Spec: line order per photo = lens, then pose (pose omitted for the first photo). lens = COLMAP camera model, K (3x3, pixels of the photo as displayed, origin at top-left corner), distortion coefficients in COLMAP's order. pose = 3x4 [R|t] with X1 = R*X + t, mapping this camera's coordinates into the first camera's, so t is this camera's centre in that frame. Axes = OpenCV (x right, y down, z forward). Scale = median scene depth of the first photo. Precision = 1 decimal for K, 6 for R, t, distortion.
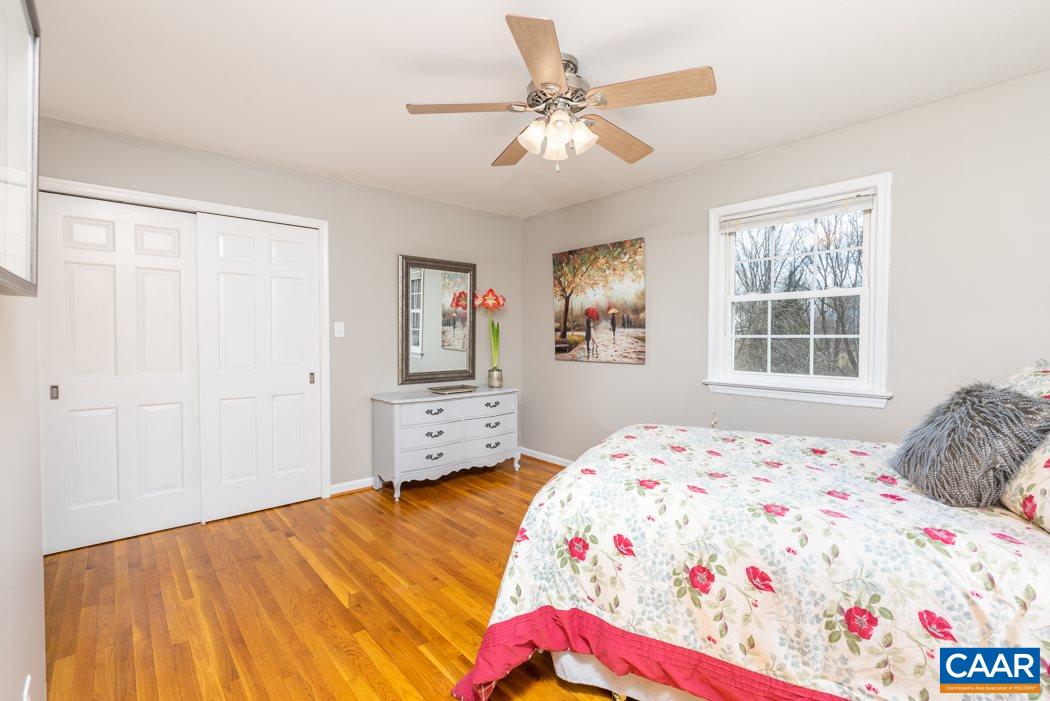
lens RADIAL K [[461.6, 0, 524.9], [0, 461.6, 344.4], [0, 0, 1]] dist [0.000929, 0.000052]
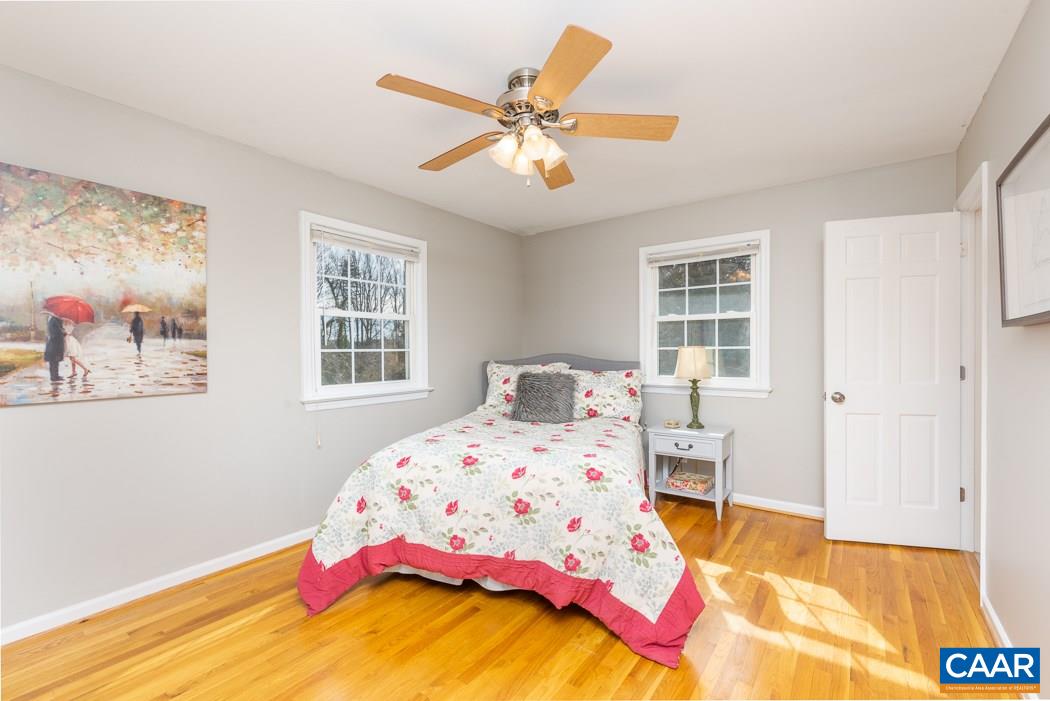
lens RADIAL K [[461.6, 0, 524.6], [0, 461.6, 350.3], [0, 0, 1]] dist [0.000929, 0.000052]
pose [[-0.216777, -0.010399, 0.976166, -0.499291], [0.012616, 0.999830, 0.013453, -0.021402], [-0.976140, 0.015232, -0.216609, 0.661083]]
